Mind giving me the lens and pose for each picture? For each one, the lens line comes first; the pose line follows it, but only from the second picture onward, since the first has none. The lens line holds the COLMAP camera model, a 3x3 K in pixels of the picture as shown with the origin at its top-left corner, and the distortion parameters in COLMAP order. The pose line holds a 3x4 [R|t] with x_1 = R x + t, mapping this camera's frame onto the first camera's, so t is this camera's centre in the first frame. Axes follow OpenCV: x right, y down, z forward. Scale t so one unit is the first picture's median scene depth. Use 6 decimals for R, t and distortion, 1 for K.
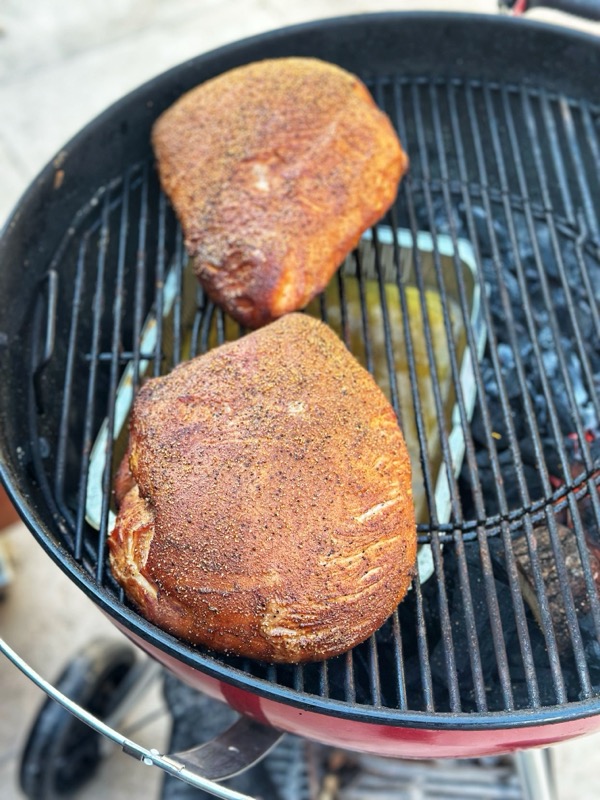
lens RADIAL K [[1168.0, 0, 299.4], [0, 1168.0, 399.1], [0, 0, 1]] dist [0.075989, 0.000000]
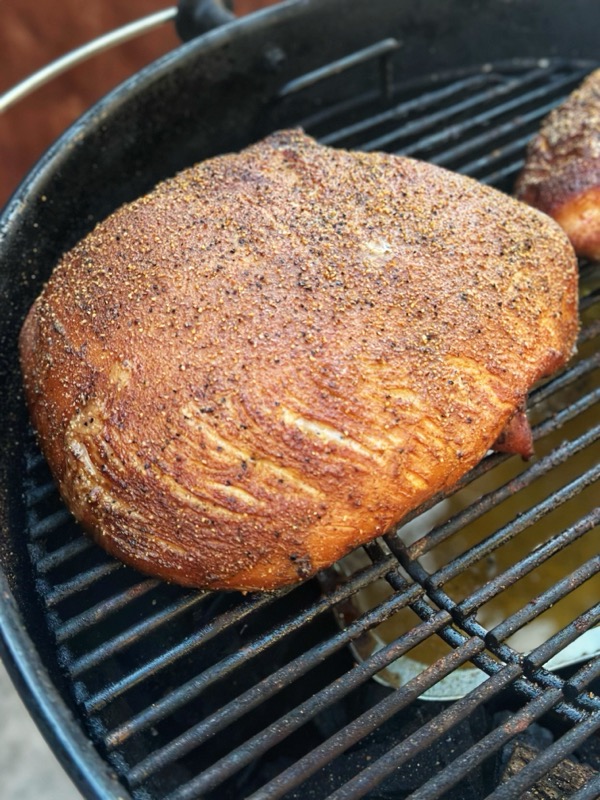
lens RADIAL K [[1168.0, 0, 299.0], [0, 1168.0, 401.4], [0, 0, 1]] dist [0.075989, 0.000000]
pose [[0.578987, 0.616293, -0.533813, 0.365224], [-0.688812, 0.720036, 0.084187, 0.044092], [0.436249, 0.318954, 0.841401, 0.504131]]
